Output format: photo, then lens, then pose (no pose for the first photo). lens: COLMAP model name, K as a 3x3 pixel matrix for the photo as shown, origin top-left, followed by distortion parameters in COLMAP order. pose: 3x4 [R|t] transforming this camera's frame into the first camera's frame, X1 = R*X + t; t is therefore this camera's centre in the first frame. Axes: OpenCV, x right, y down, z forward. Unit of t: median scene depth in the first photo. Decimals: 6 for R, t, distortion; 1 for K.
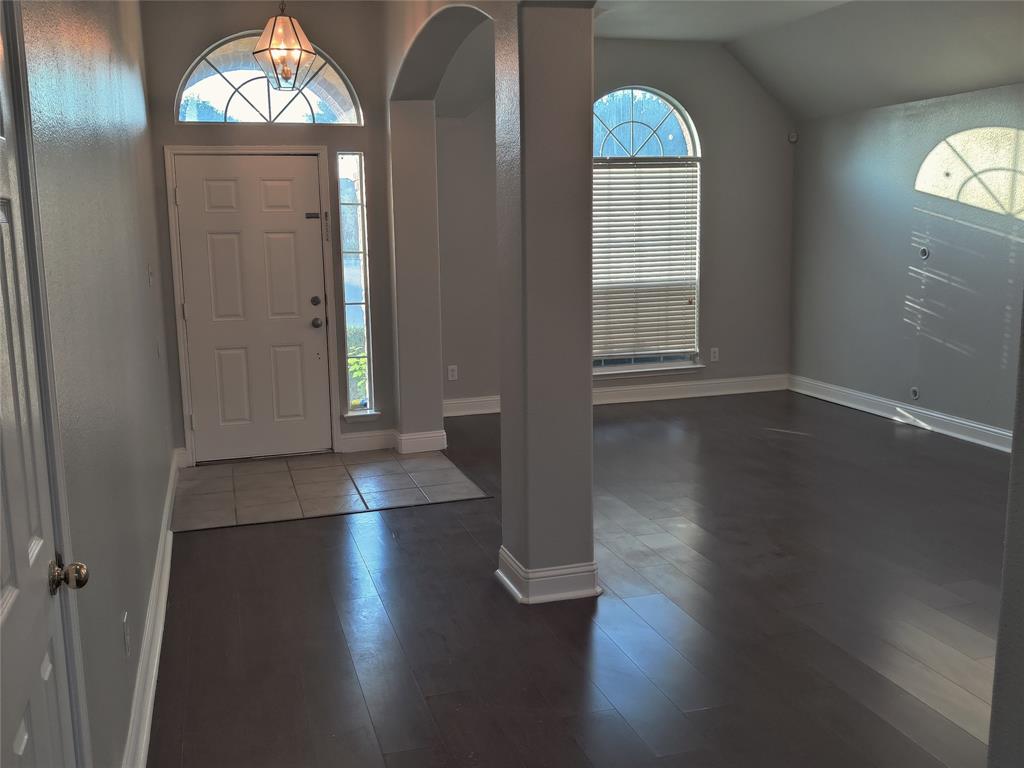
lens RADIAL K [[943.5, 0, 489.9], [0, 943.5, 416.6], [0, 0, 1]] dist [0.032182, 0.000000]
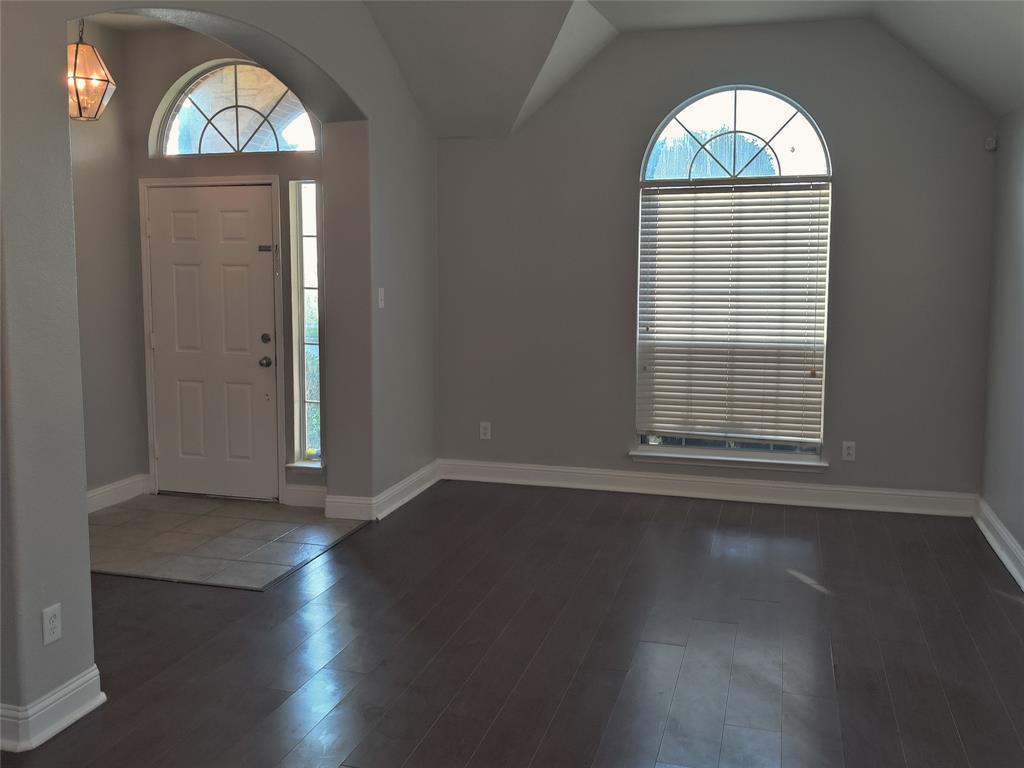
lens RADIAL K [[943.5, 0, 519.3], [0, 943.5, 377.7], [0, 0, 1]] dist [0.032182, 0.000000]
pose [[0.836212, 0.094430, -0.540215, 0.513574], [-0.126155, 0.991768, -0.021917, -0.091877], [0.533699, 0.086479, 0.841241, 0.339352]]
